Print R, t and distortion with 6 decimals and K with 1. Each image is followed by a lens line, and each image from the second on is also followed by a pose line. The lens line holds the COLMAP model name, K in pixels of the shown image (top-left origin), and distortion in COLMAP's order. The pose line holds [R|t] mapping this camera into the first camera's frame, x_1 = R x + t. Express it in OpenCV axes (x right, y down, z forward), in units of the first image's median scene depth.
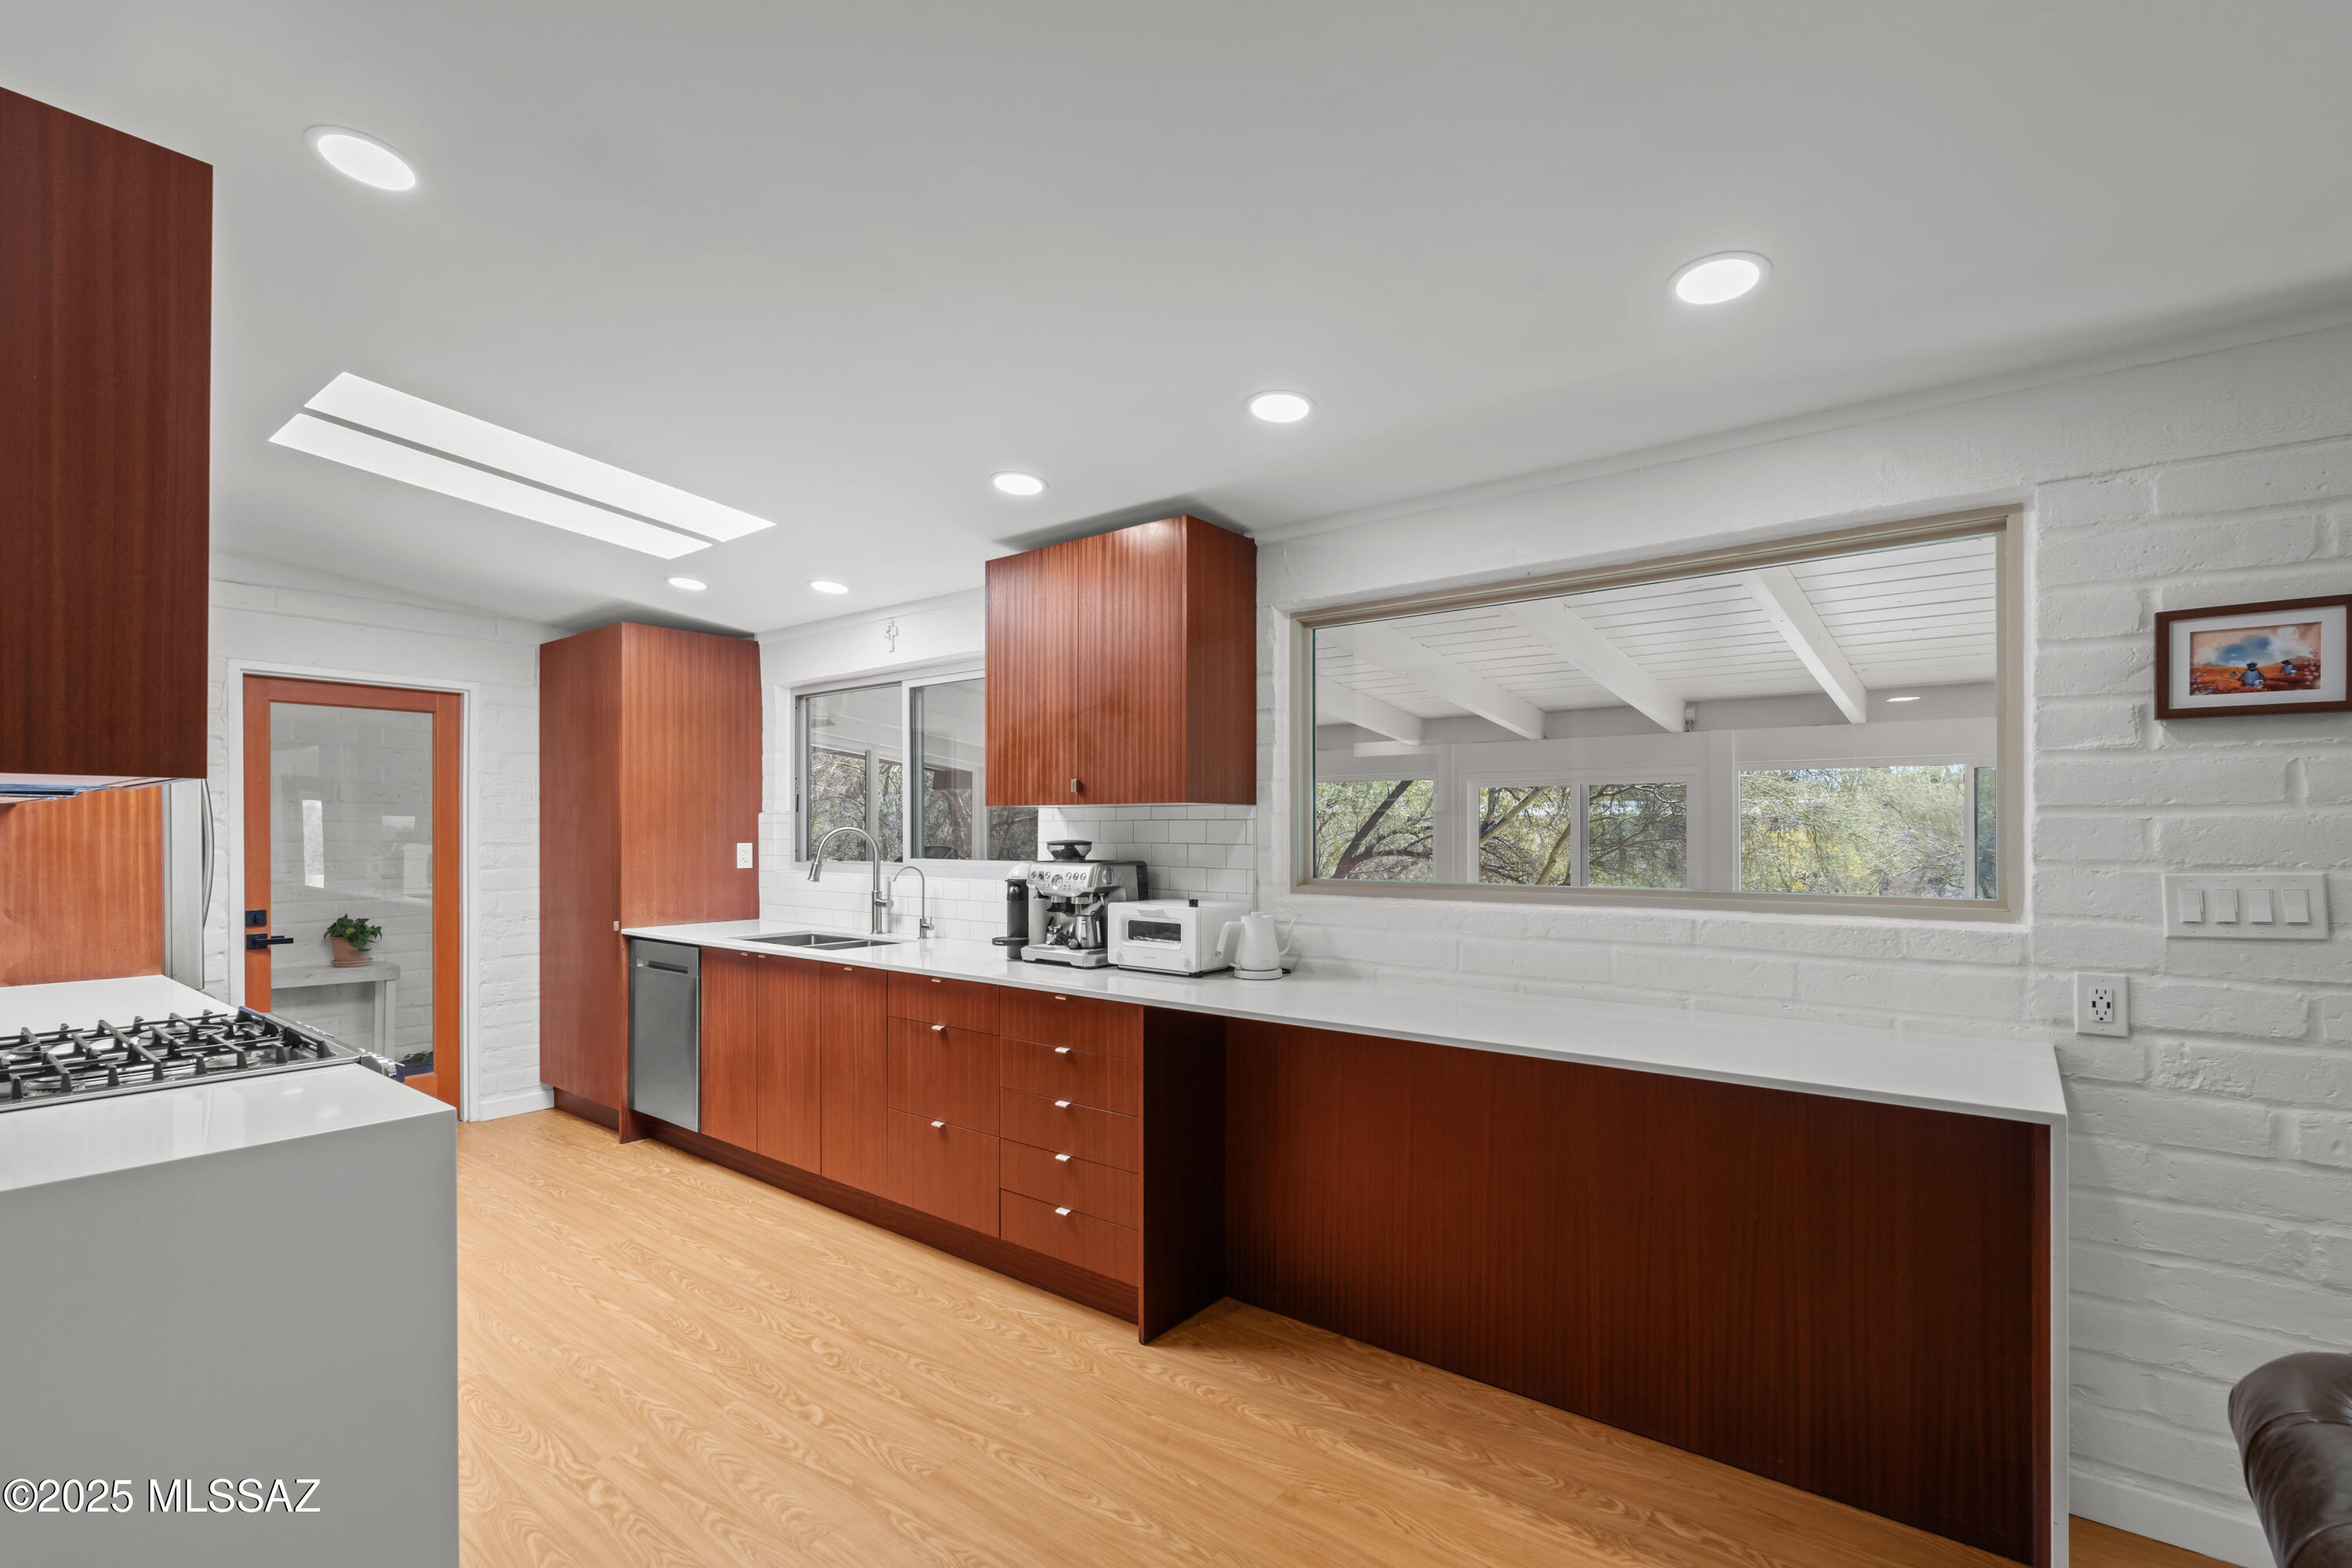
lens RADIAL K [[1032.4, 0, 1182.1], [0, 1032.4, 828.3], [0, 0, 1]] dist [-0.005805, 0.000501]
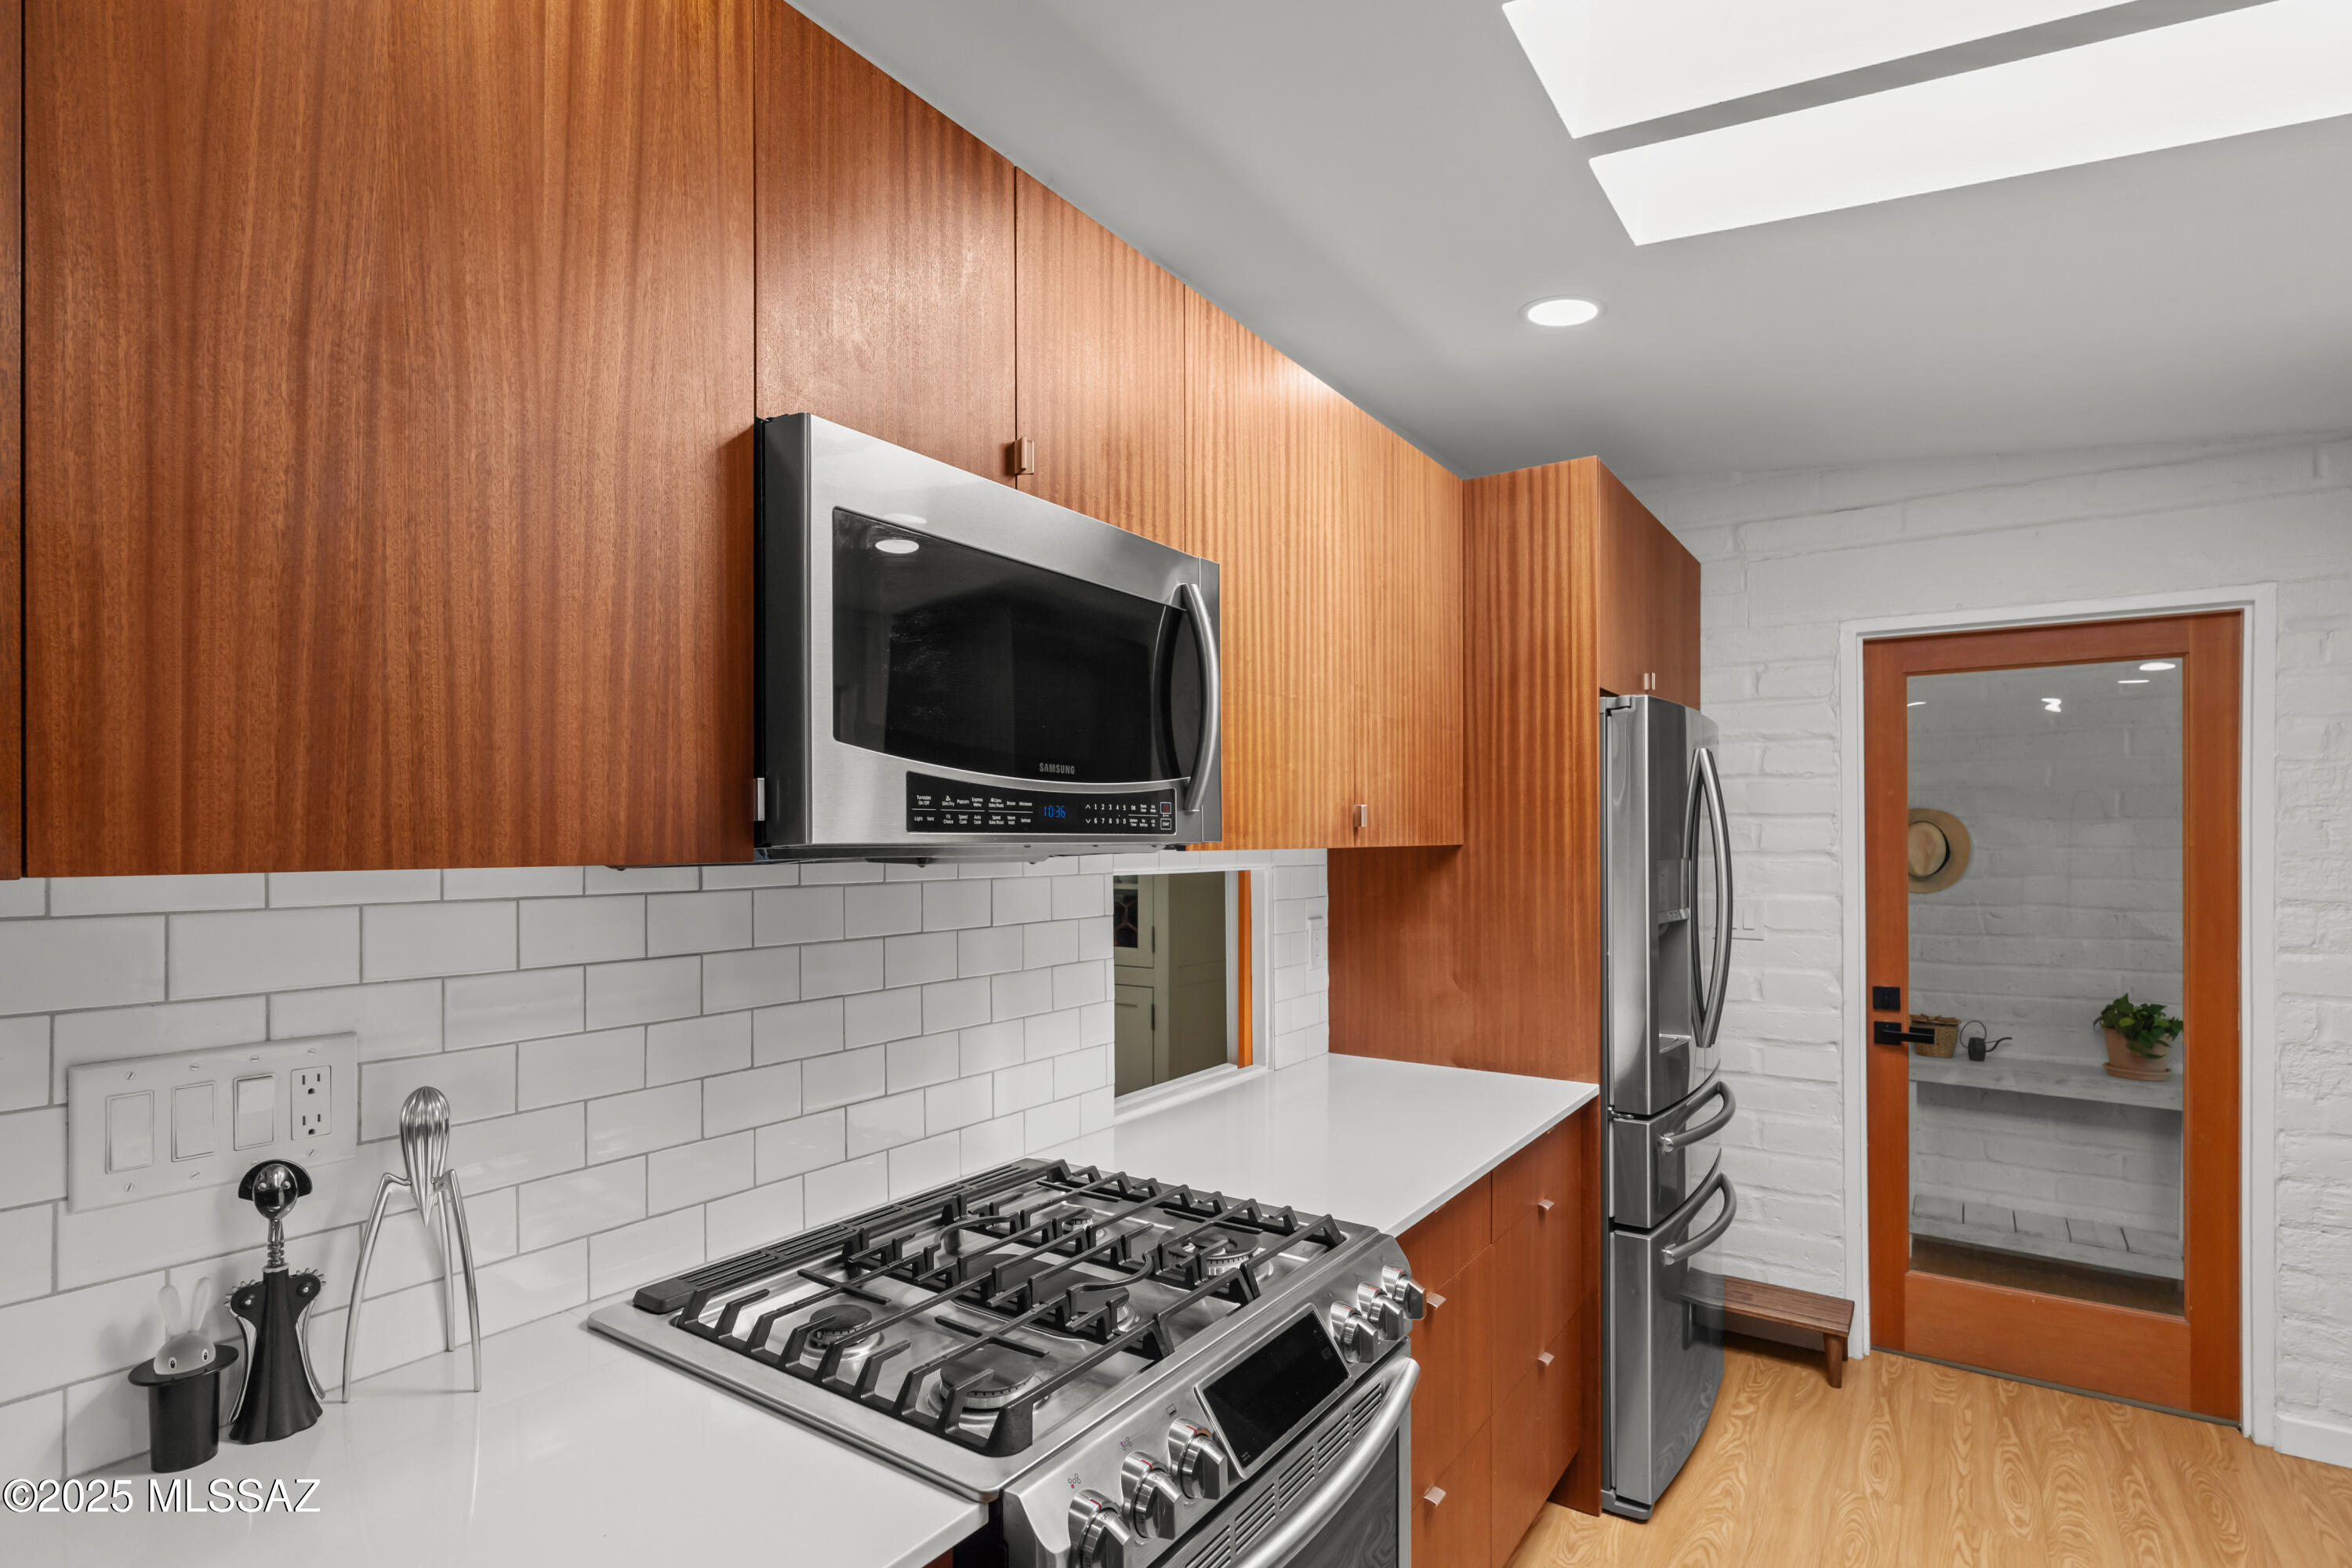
lens RADIAL K [[1142.6, 0, 1122.1], [0, 1142.6, 834.6], [0, 0, 1]] dist [-0.000512, 0.000482]
pose [[0.026870, -0.001098, -0.999638, -0.232497], [0.001980, 0.999997, -0.001045, -0.030040], [0.999637, -0.001952, 0.026872, 0.687789]]
